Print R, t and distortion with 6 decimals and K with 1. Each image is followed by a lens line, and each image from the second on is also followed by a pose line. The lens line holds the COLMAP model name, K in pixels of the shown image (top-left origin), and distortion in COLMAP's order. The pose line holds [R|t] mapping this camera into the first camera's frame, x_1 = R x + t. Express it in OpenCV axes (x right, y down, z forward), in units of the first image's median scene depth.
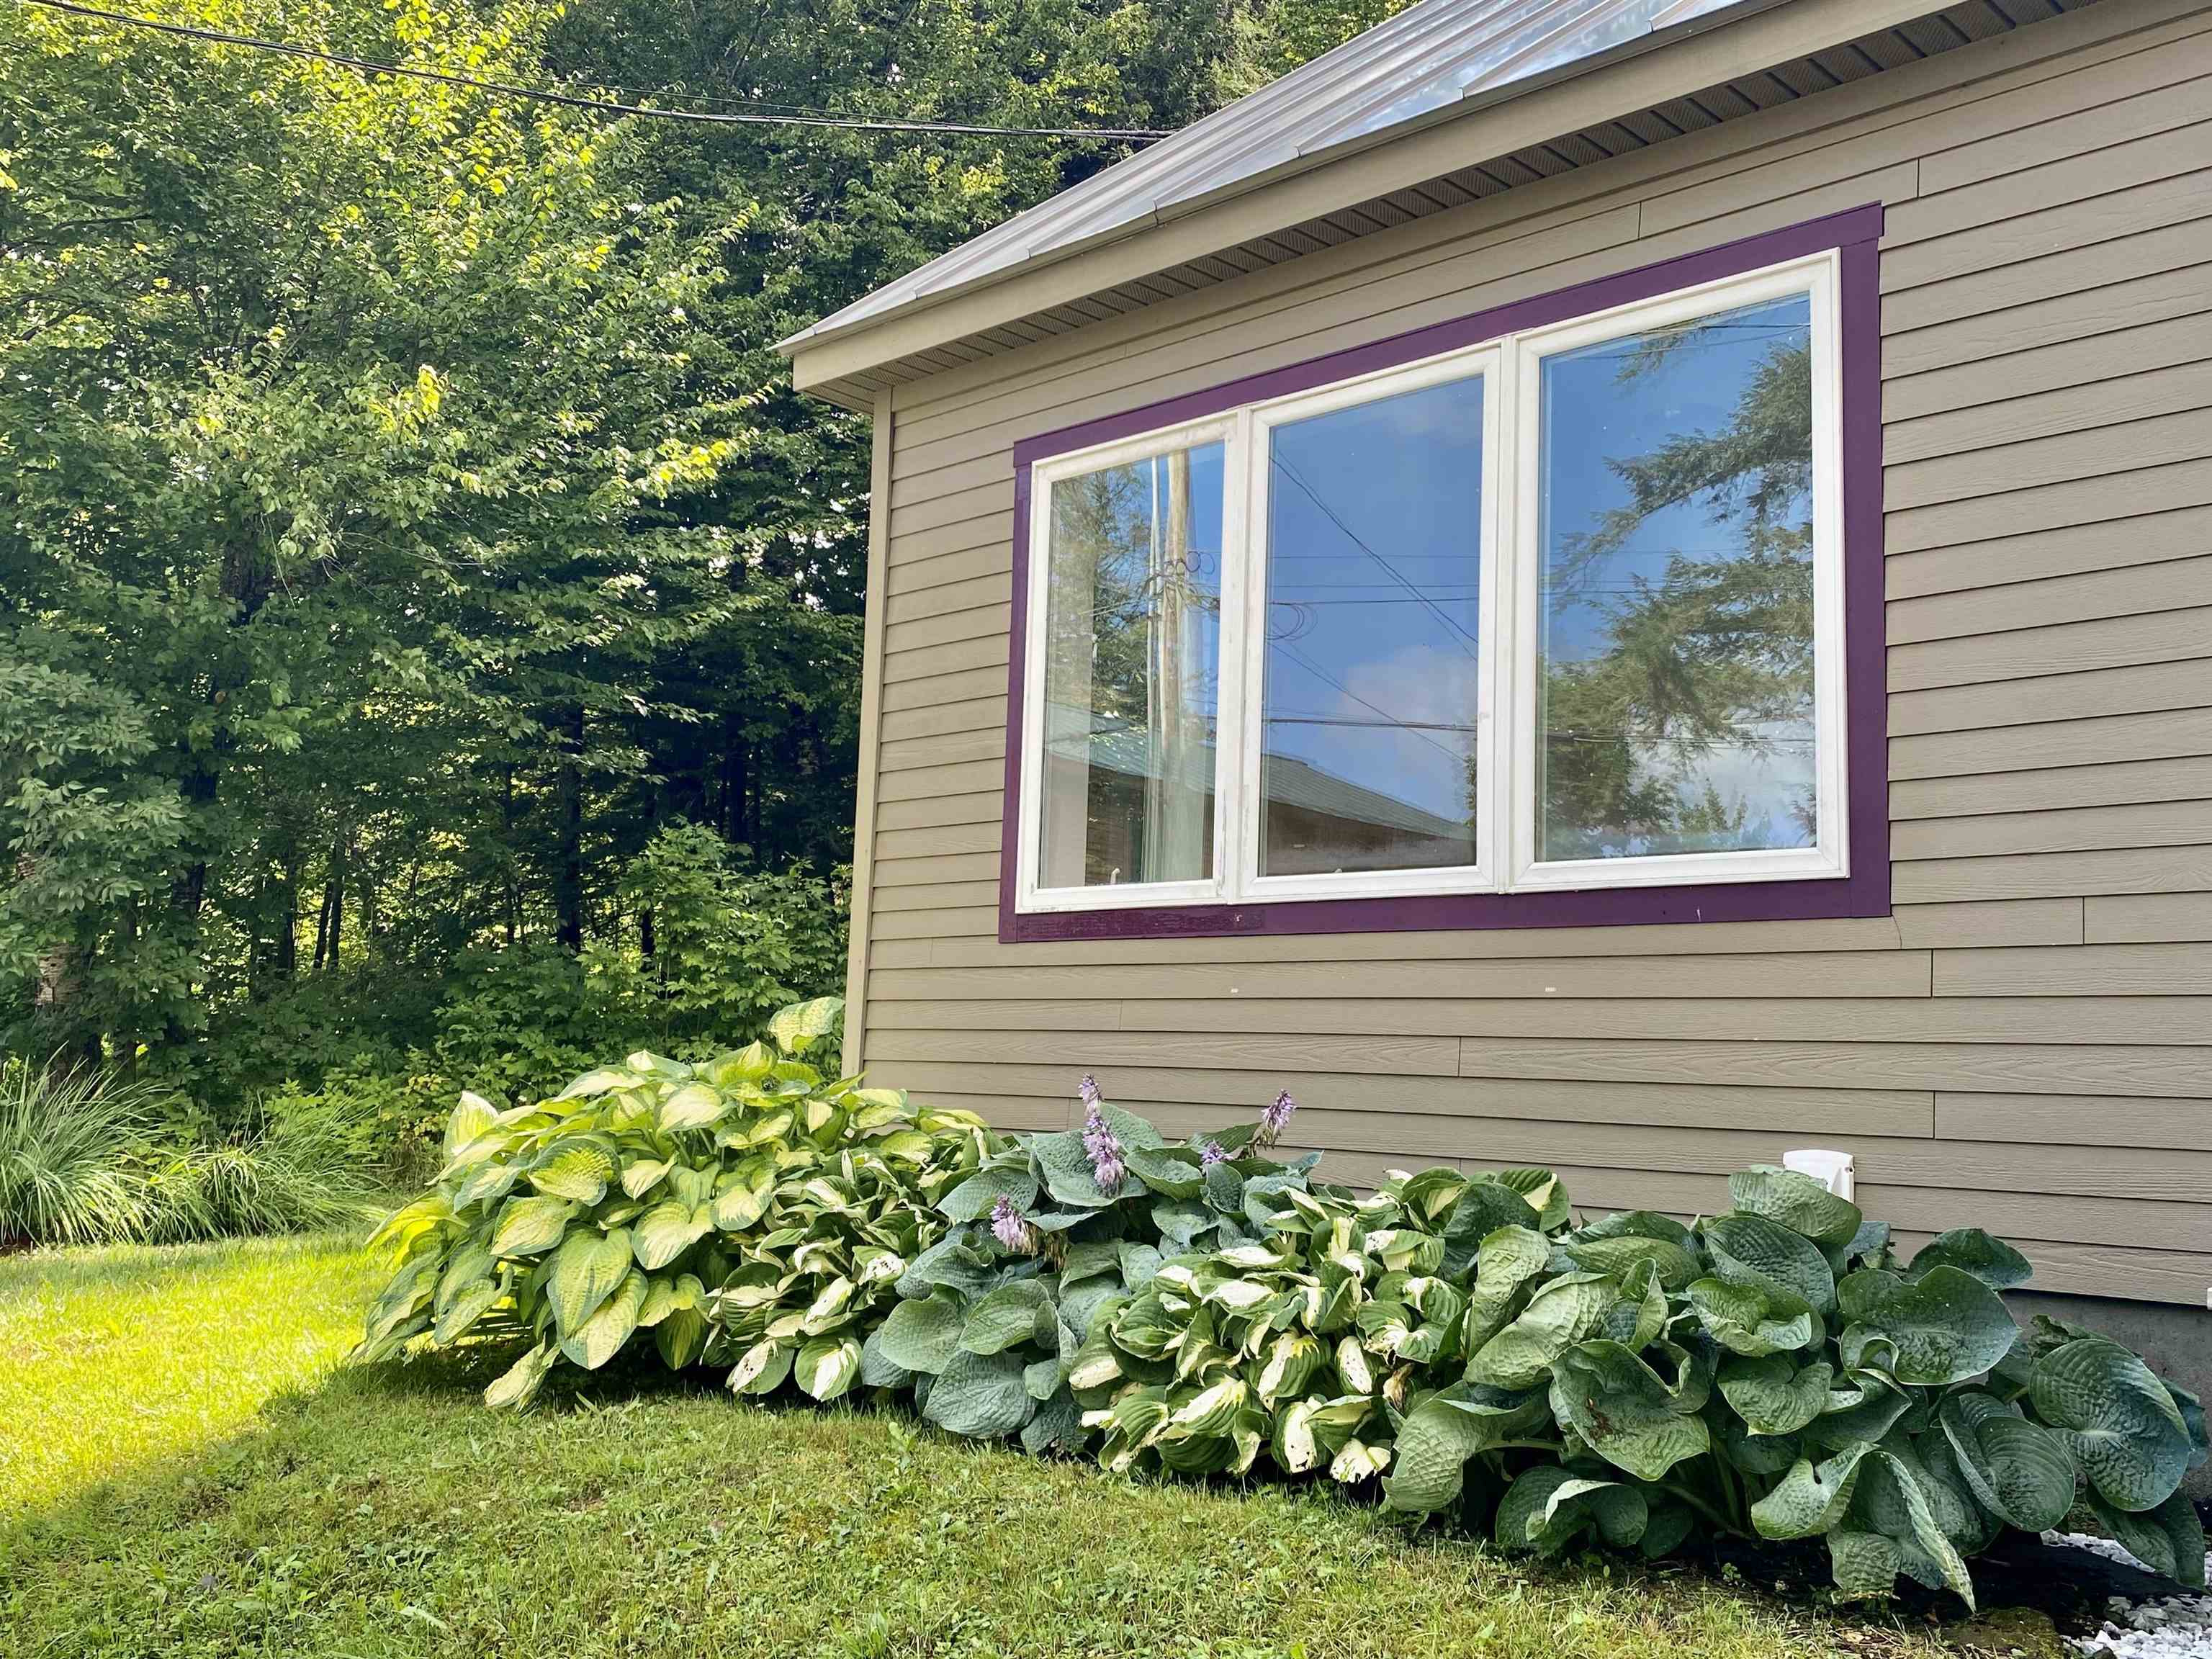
lens RADIAL K [[2014.9, 0, 1106.0], [0, 2014.9, 829.5], [0, 0, 1]] dist [0.002980, 0.000517]
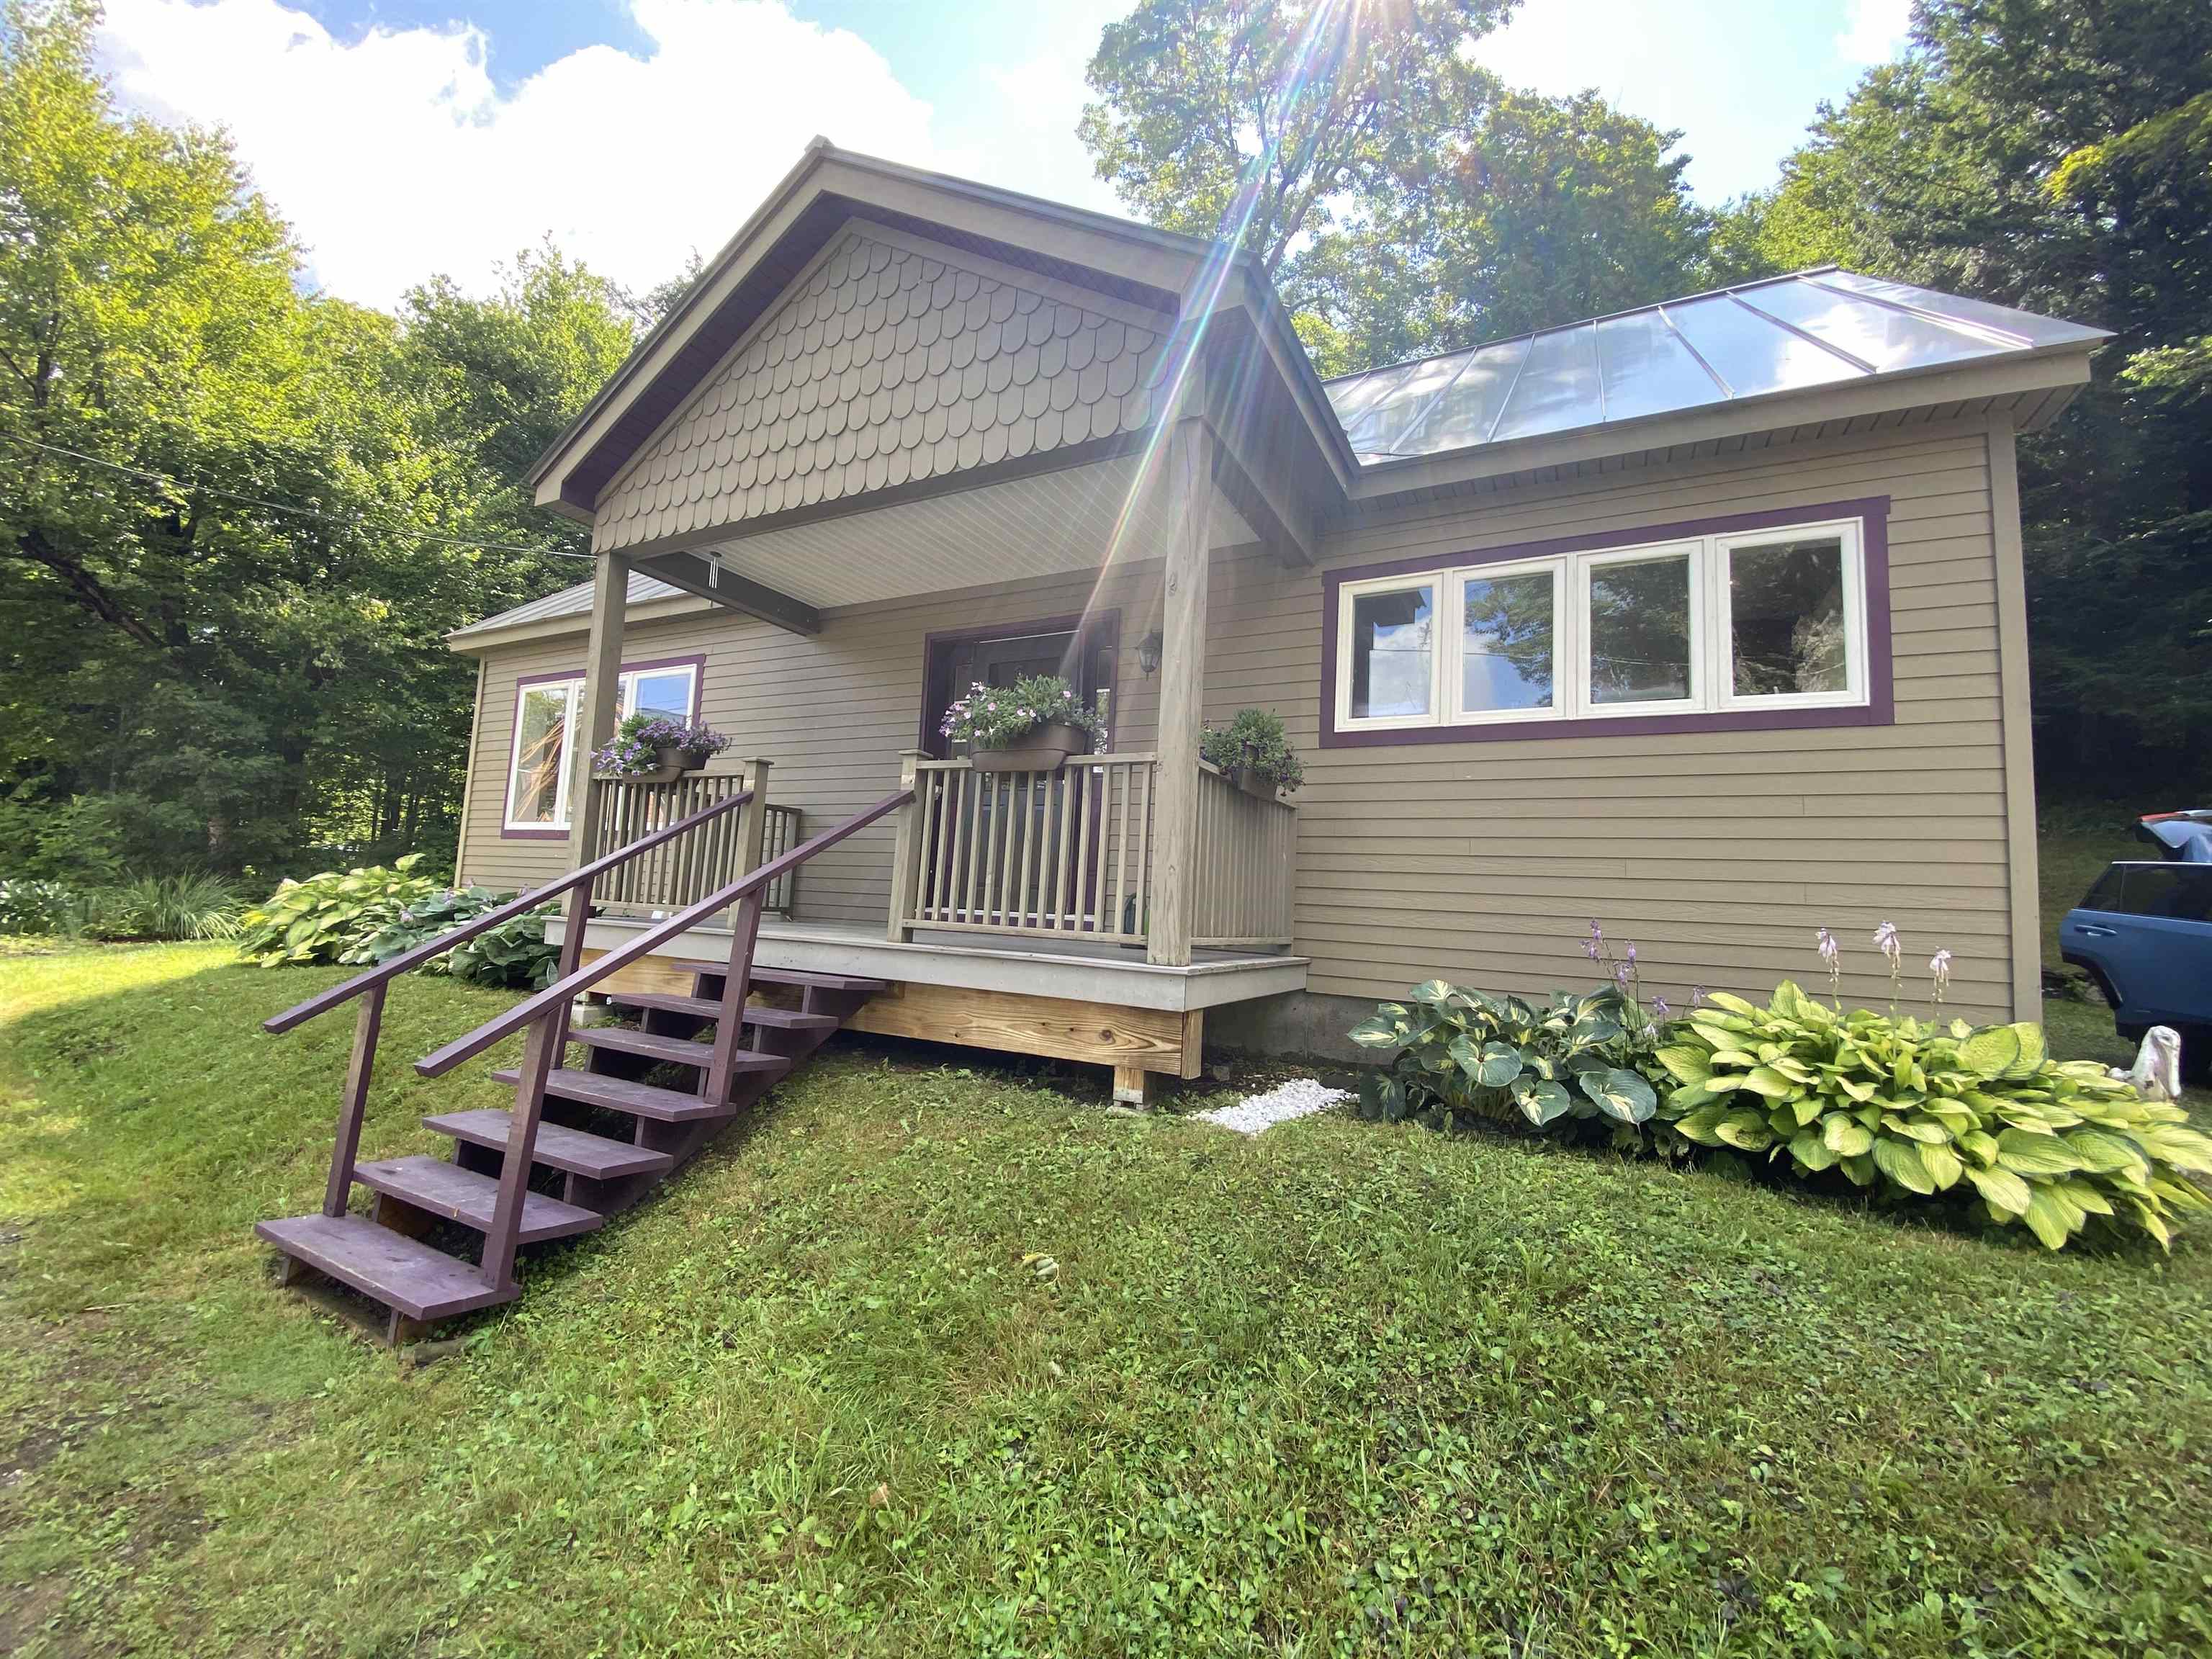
lens RADIAL K [[900.8, 0, 1100.0], [0, 900.8, 828.1], [0, 0, 1]] dist [0.022738, -0.021443]
pose [[0.969844, 0.033248, 0.241447, 0.669931], [-0.045545, 0.997924, 0.045529, -0.089065], [-0.239432, -0.055153, 0.969345, -0.806894]]
